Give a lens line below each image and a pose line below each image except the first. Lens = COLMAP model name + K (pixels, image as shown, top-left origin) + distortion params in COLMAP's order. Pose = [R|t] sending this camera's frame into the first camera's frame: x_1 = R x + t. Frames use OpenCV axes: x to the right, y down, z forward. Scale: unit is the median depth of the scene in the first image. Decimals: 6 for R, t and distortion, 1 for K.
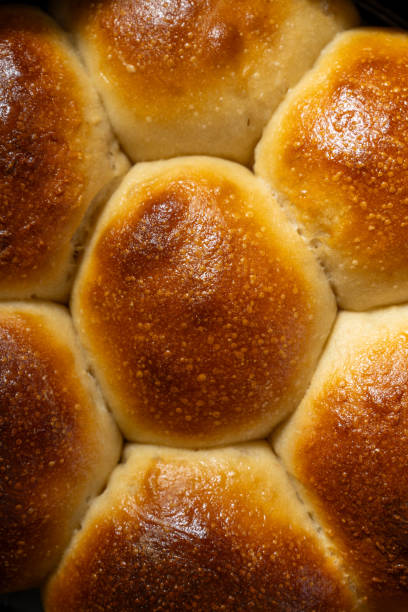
lens RADIAL K [[1146.6, 0, 204.0], [0, 1146.6, 306.0], [0, 0, 1]] dist [0.017015, 0.223930]
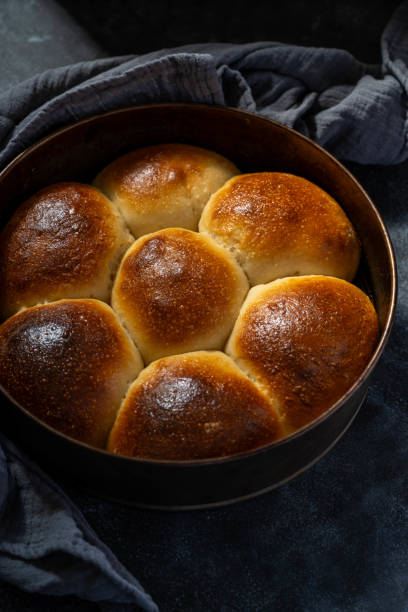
lens RADIAL K [[1146.6, 0, 204.0], [0, 1146.6, 306.0], [0, 0, 1]] dist [0.017015, 0.223930]
pose [[0.993535, -0.108194, 0.034391, -0.030233], [0.110945, 0.861058, -0.496256, 1.000372], [0.024080, 0.496863, 0.867495, -0.663536]]
